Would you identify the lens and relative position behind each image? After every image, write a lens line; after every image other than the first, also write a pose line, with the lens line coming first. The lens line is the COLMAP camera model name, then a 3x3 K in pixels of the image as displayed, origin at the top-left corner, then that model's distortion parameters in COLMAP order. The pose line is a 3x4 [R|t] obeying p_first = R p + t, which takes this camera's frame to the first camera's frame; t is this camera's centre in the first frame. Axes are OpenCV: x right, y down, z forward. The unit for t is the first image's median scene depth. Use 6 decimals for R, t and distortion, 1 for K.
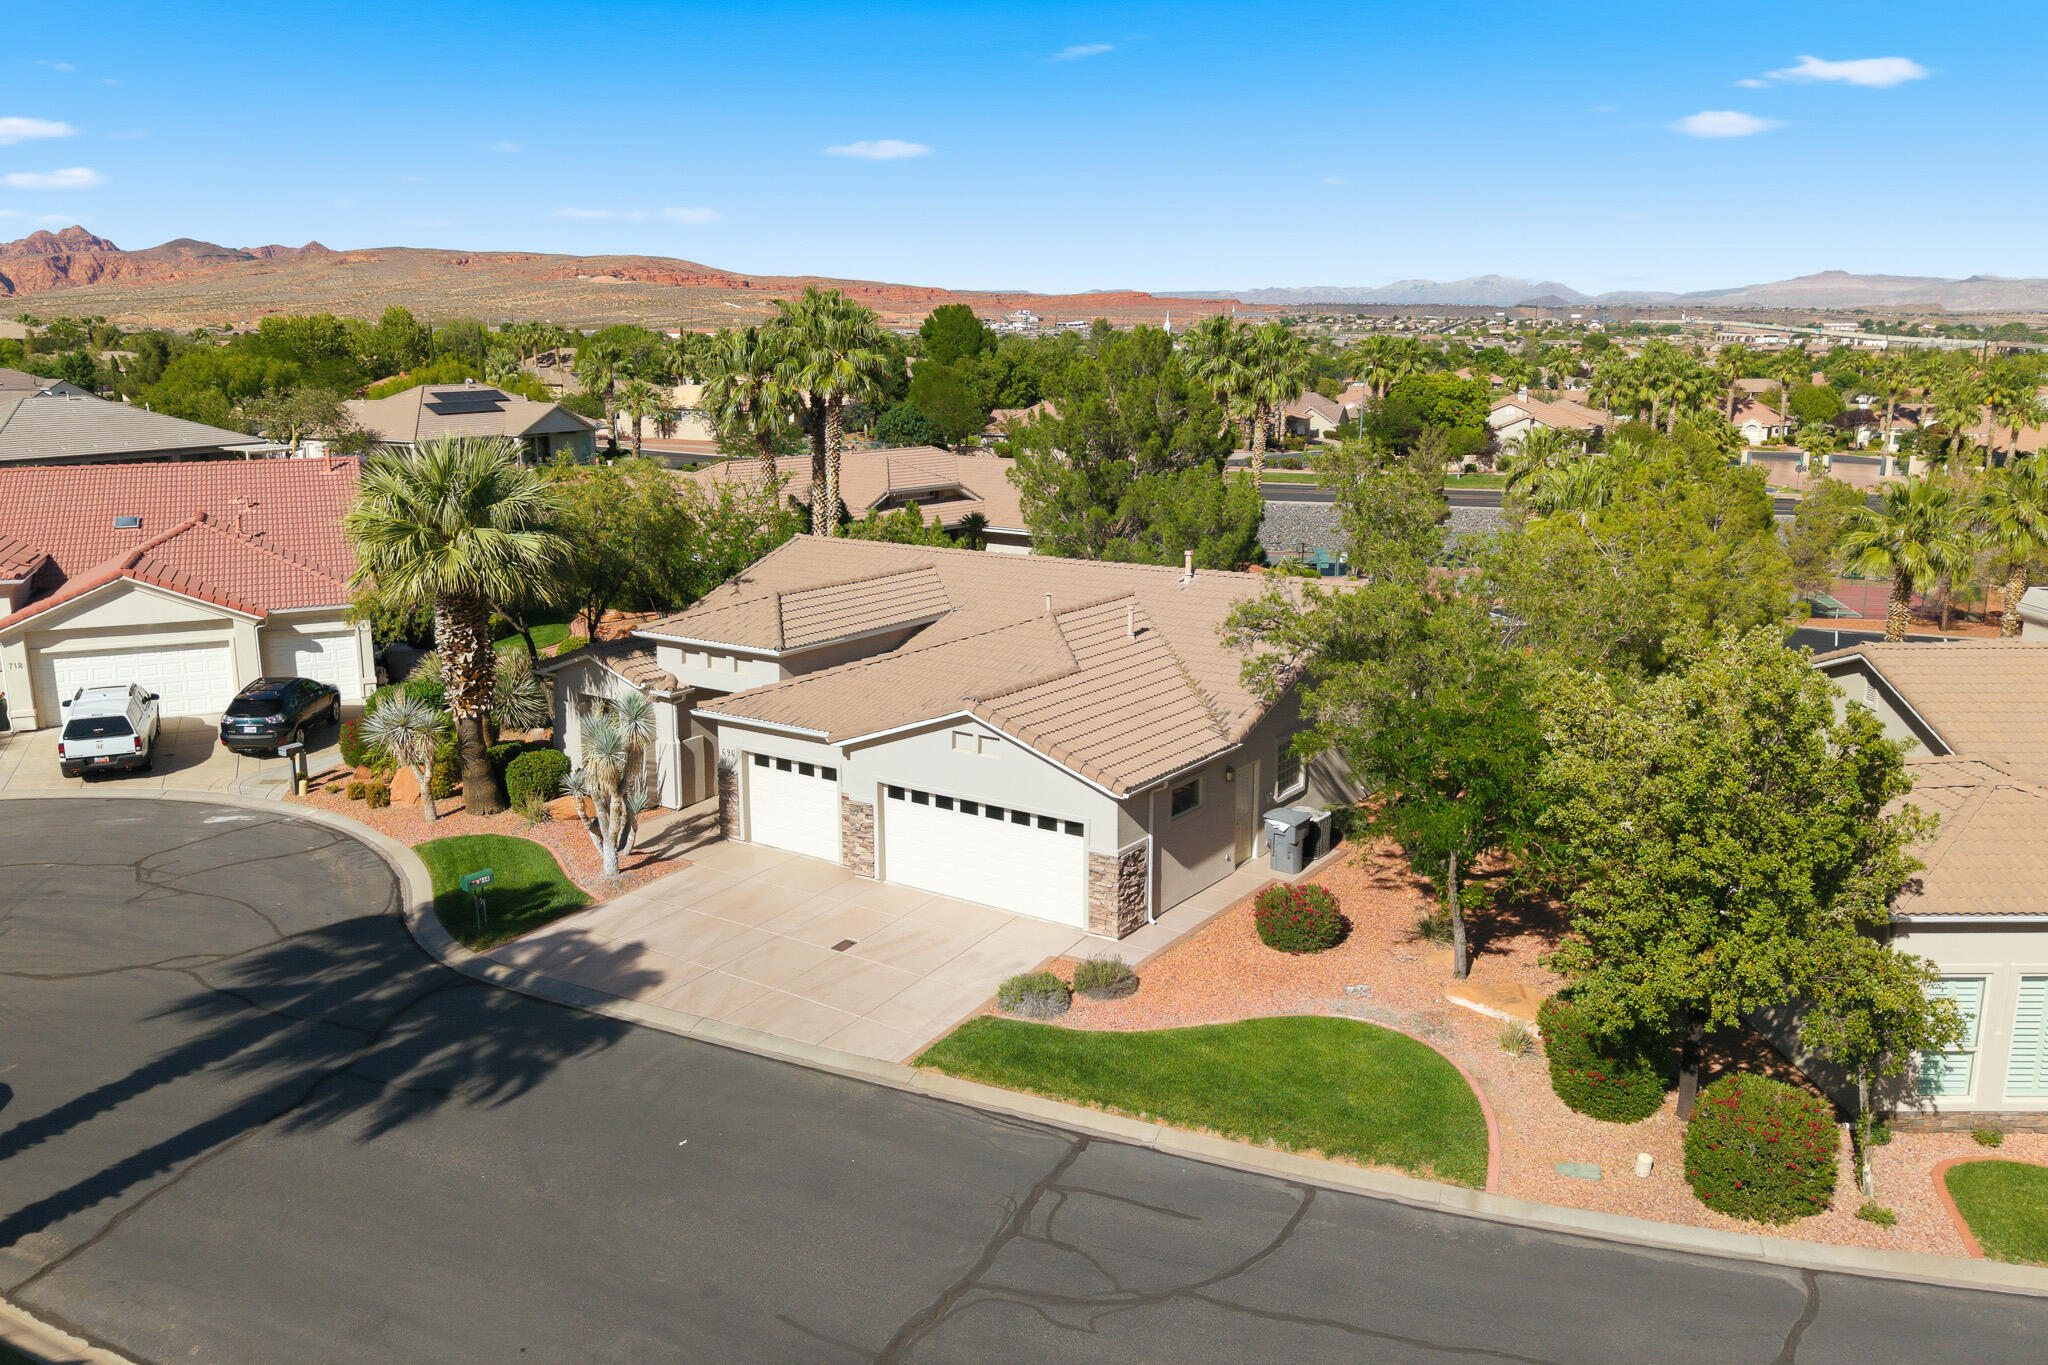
lens RADIAL K [[1642.8, 0, 983.0], [0, 1642.8, 682.6], [0, 0, 1]] dist [0.043069, -0.084880]
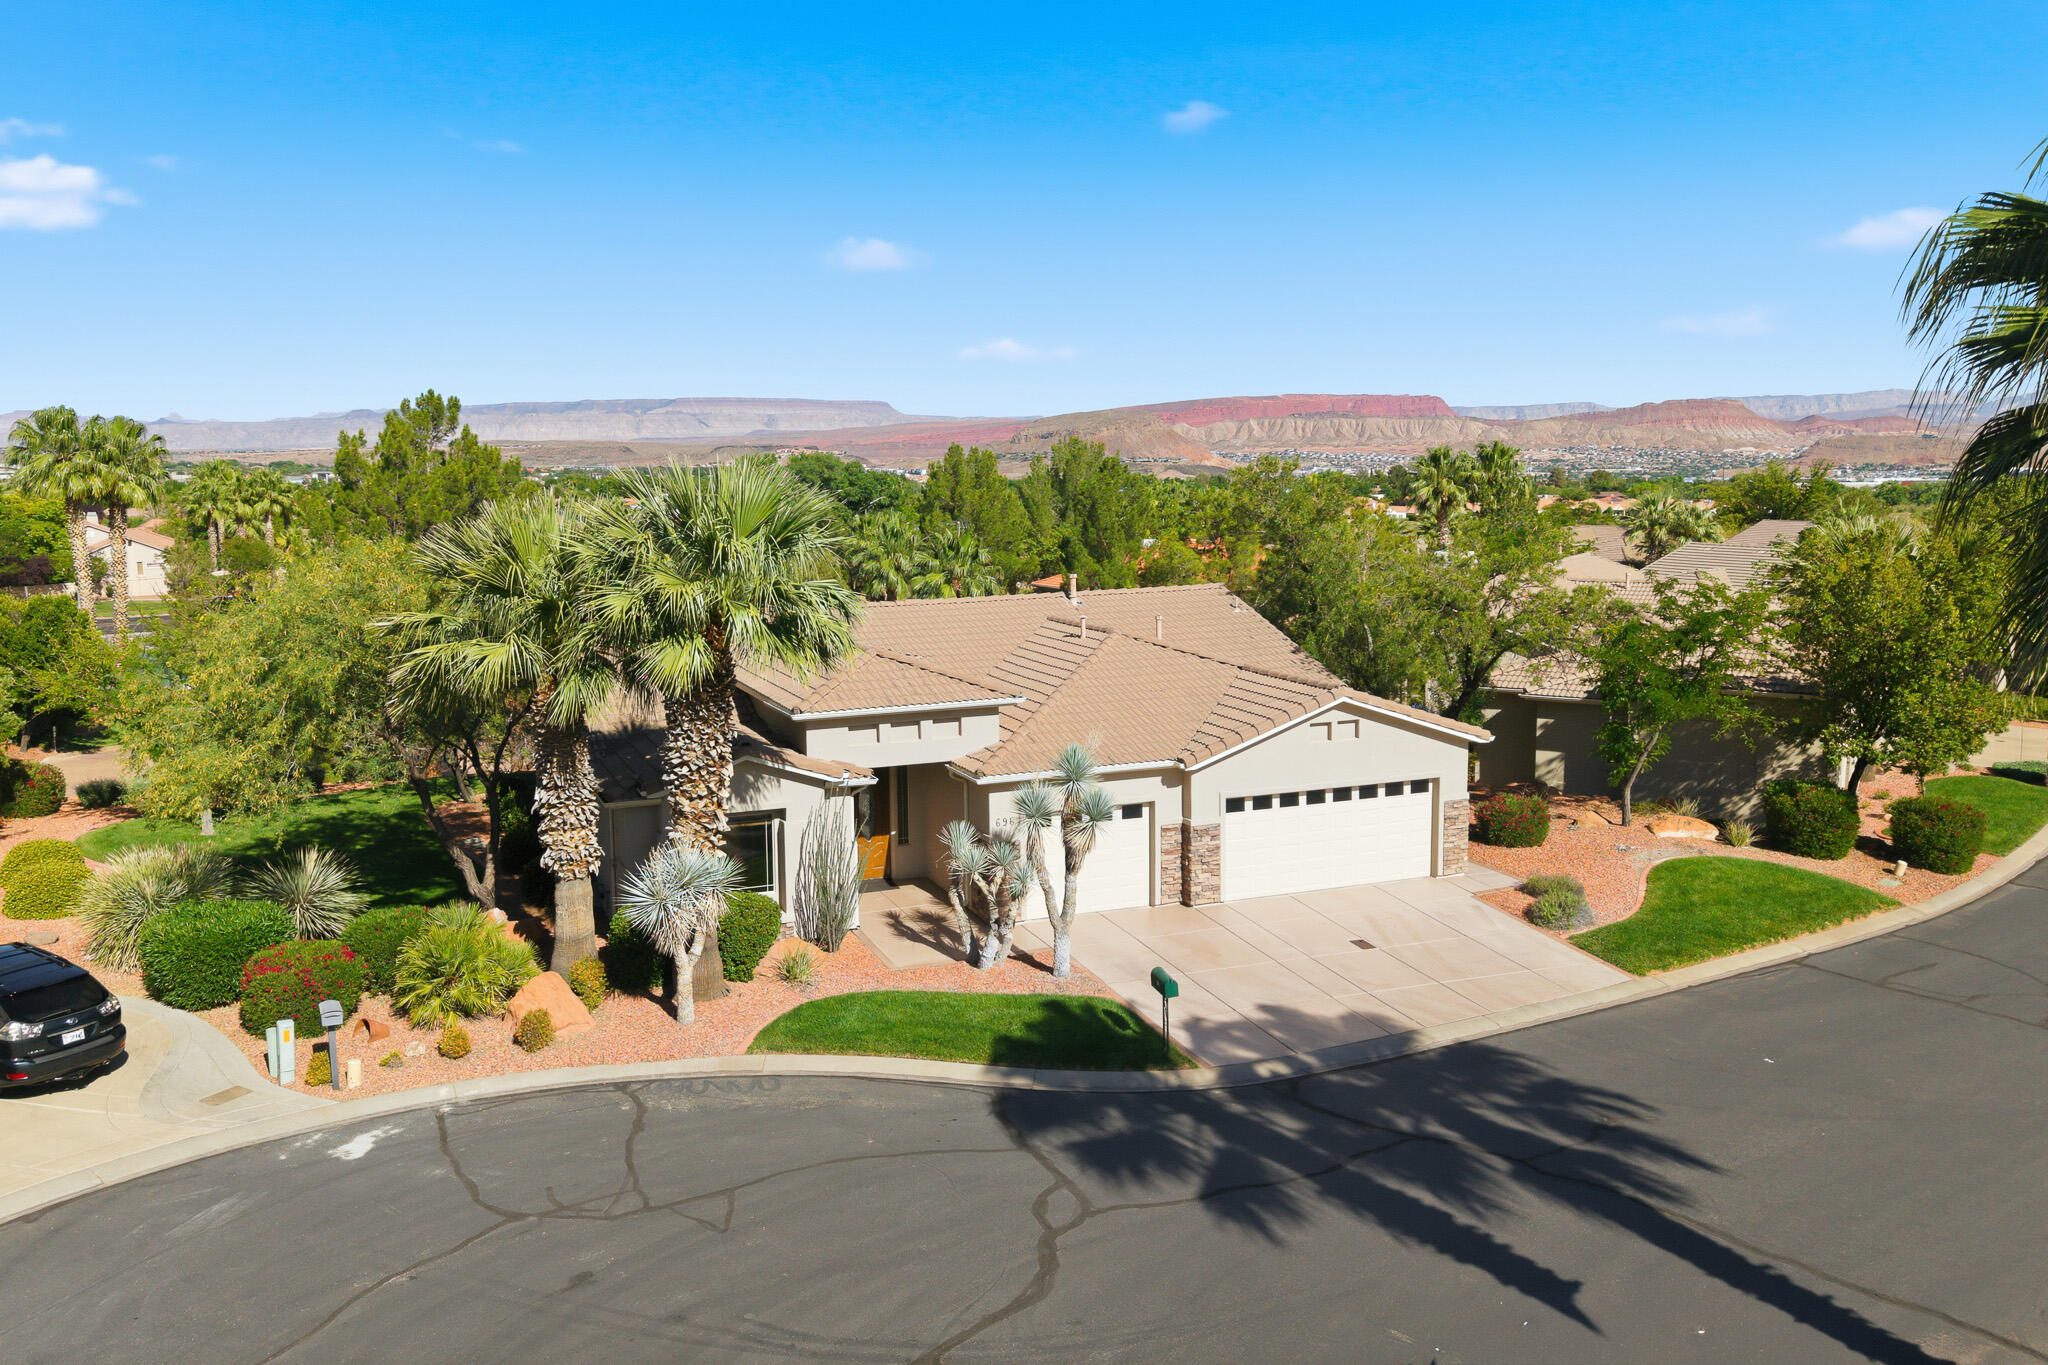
lens RADIAL K [[1642.8, 0, 983.0], [0, 1642.8, 682.6], [0, 0, 1]] dist [0.043069, -0.084880]
pose [[0.539916, -0.120162, 0.833098, -0.948894], [0.188812, 0.981825, 0.019248, -0.051466], [-0.820269, 0.146906, 0.552790, 0.585580]]
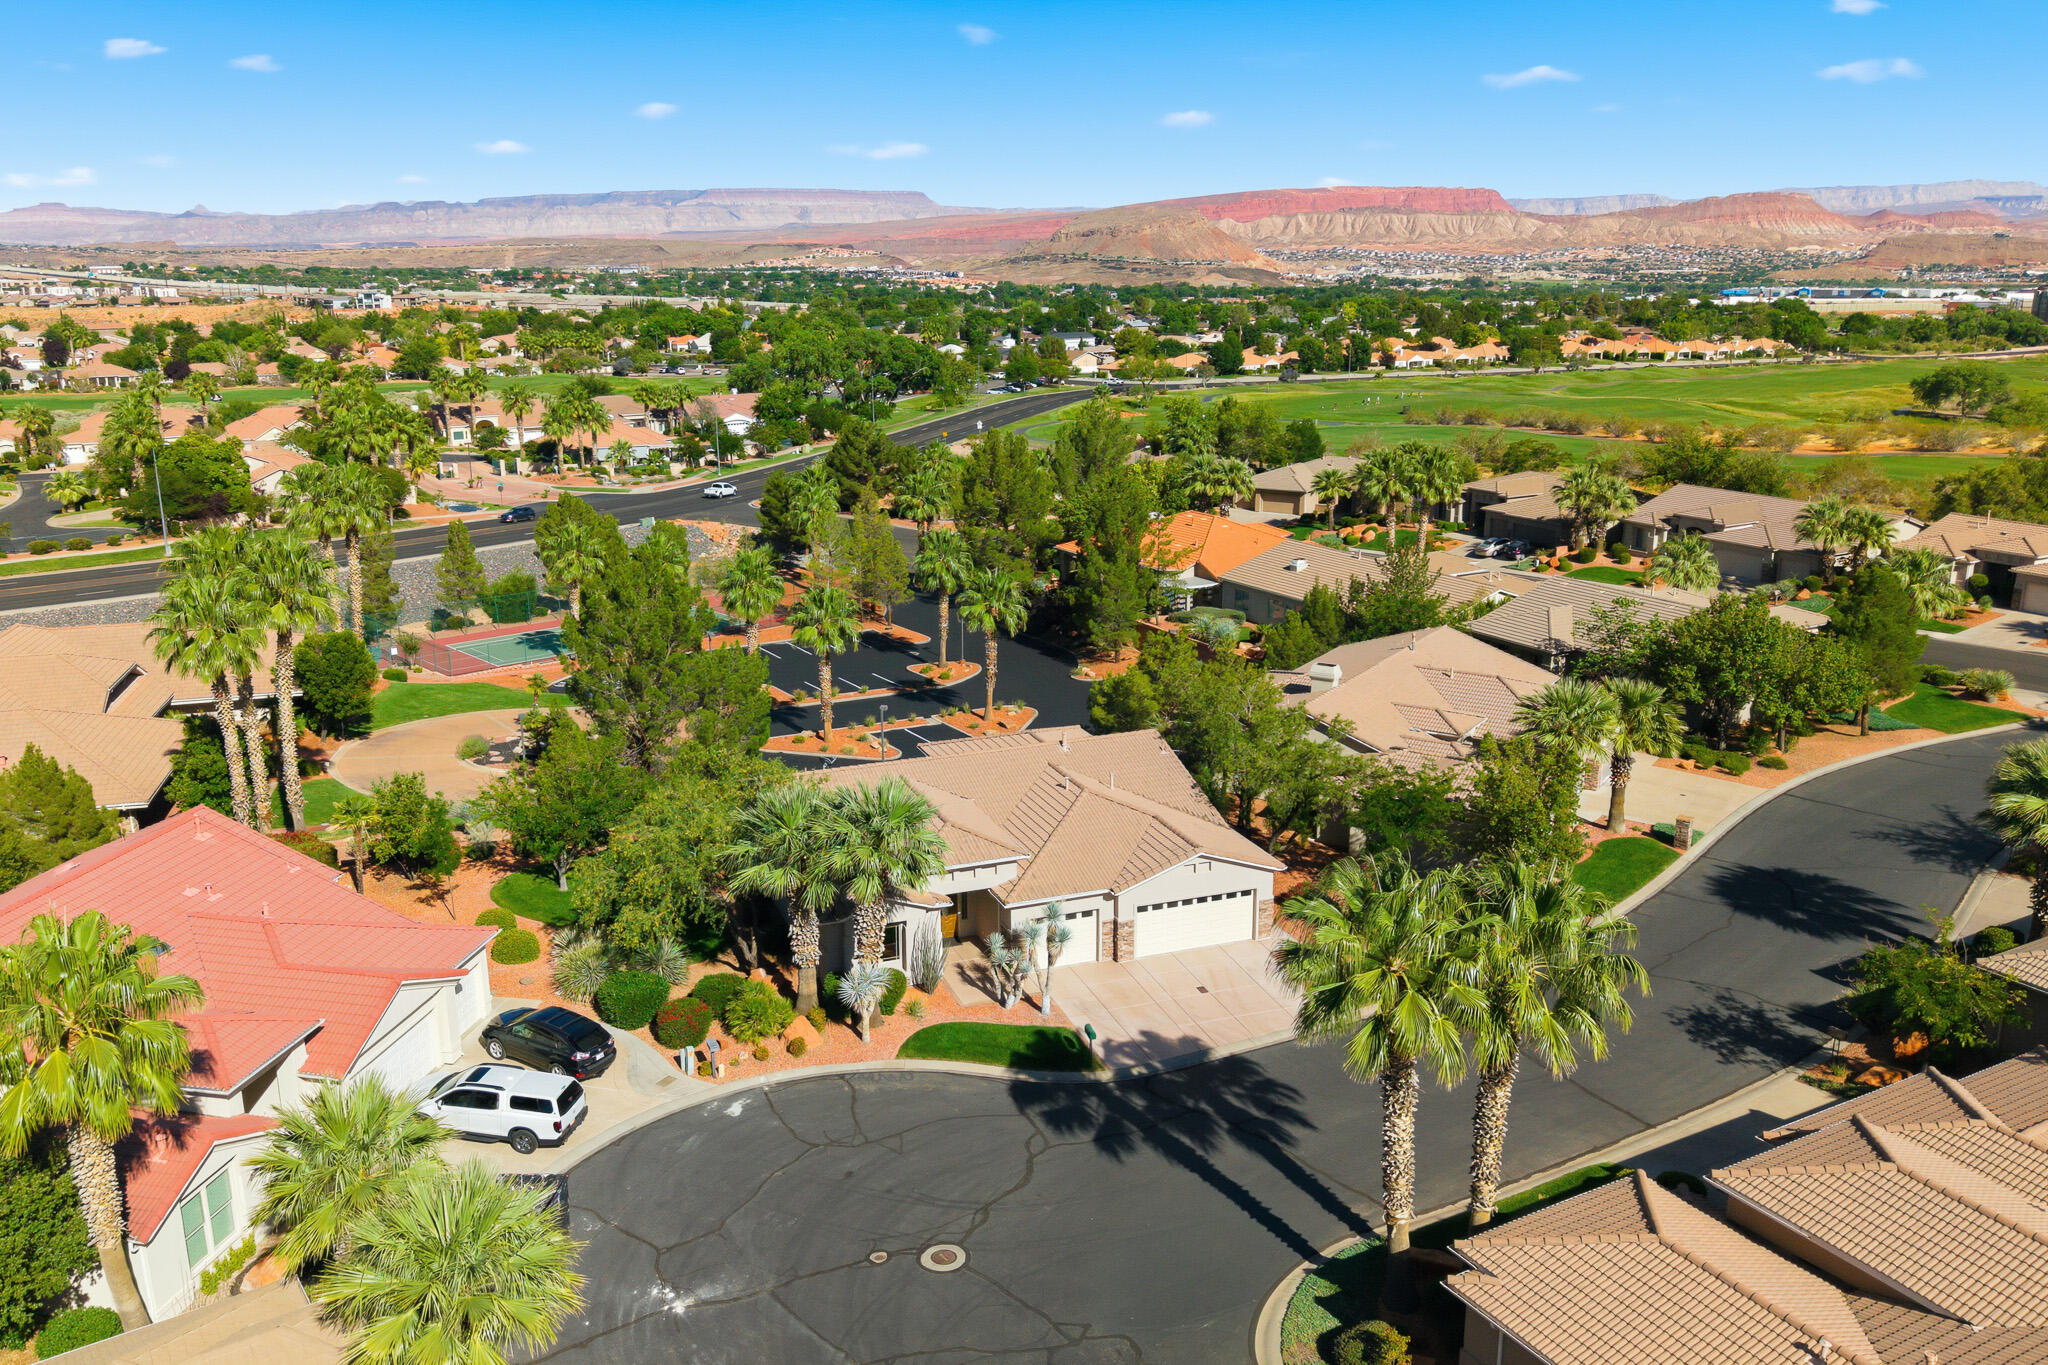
lens RADIAL K [[1635.6, 0, 995.9], [0, 1635.6, 713.1], [0, 0, 1]] dist [0.094781, -0.166009]
pose [[0.552347, -0.229248, 0.801472, -1.574204], [0.179583, 0.971591, 0.154145, -0.460162], [-0.814041, 0.058789, 0.577825, 0.072620]]
